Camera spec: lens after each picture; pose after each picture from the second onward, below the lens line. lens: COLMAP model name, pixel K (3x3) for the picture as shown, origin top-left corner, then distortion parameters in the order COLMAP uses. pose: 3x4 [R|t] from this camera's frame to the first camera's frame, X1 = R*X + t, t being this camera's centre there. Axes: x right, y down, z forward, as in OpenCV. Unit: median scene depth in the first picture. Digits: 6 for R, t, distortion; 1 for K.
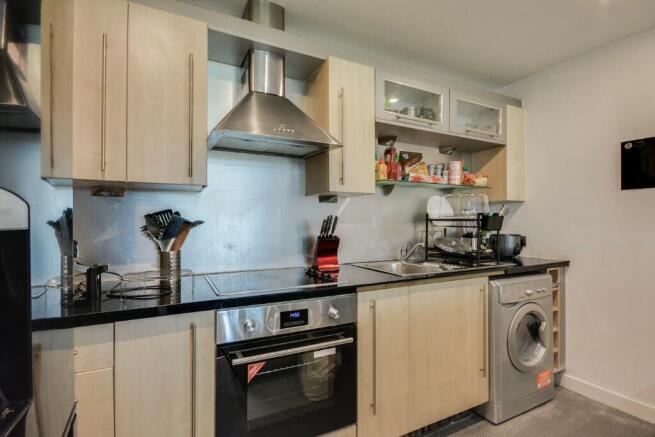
lens RADIAL K [[301.8, 0, 303.9], [0, 301.8, 220.7], [0, 0, 1]] dist [0.000161, -0.000417]
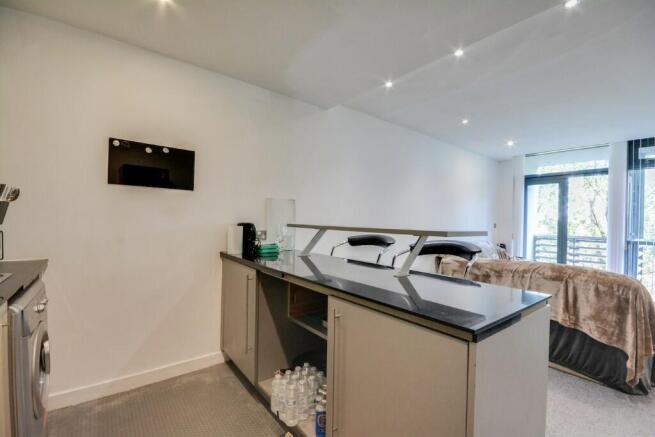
lens RADIAL K [[298.5, 0, 347.6], [0, 298.5, 221.3], [0, 0, 1]] dist [0.002082, 0.000113]
pose [[-0.244914, -0.008454, 0.969508, -0.148881], [-0.031859, 0.999492, 0.000668, 0.000964], [-0.969021, -0.030724, -0.245059, 0.459960]]
